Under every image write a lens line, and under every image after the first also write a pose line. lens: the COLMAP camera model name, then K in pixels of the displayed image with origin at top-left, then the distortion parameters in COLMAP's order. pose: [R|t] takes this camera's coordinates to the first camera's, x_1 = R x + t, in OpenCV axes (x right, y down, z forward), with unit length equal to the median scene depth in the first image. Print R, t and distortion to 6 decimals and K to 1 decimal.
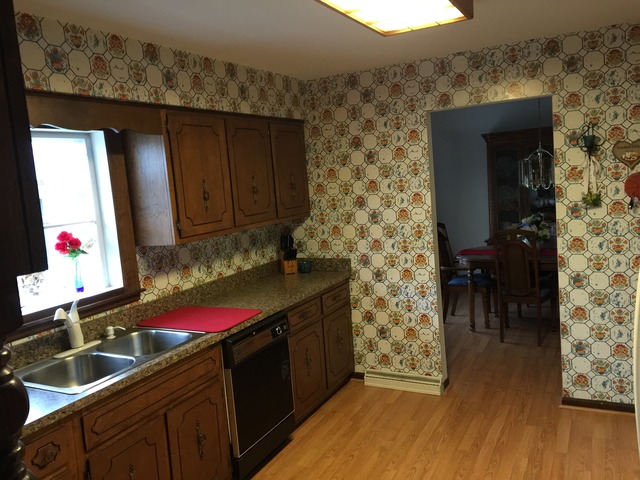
lens RADIAL K [[544.2, 0, 315.3], [0, 544.2, 239.8], [0, 0, 1]] dist [0.016090, -0.003587]
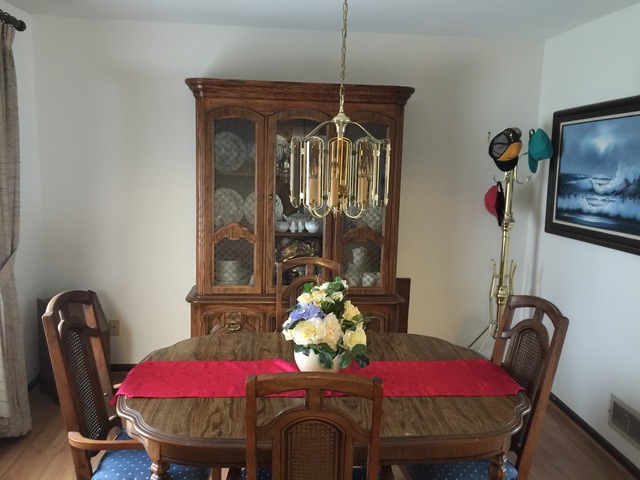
lens RADIAL K [[544.2, 0, 319.9], [0, 544.2, 239.8], [0, 0, 1]] dist [0.016090, -0.003587]
pose [[0.837093, 0.014732, 0.546863, 0.190450], [-0.031278, 0.999291, 0.020958, -0.088018], [-0.546166, -0.034648, 0.836960, 0.701895]]
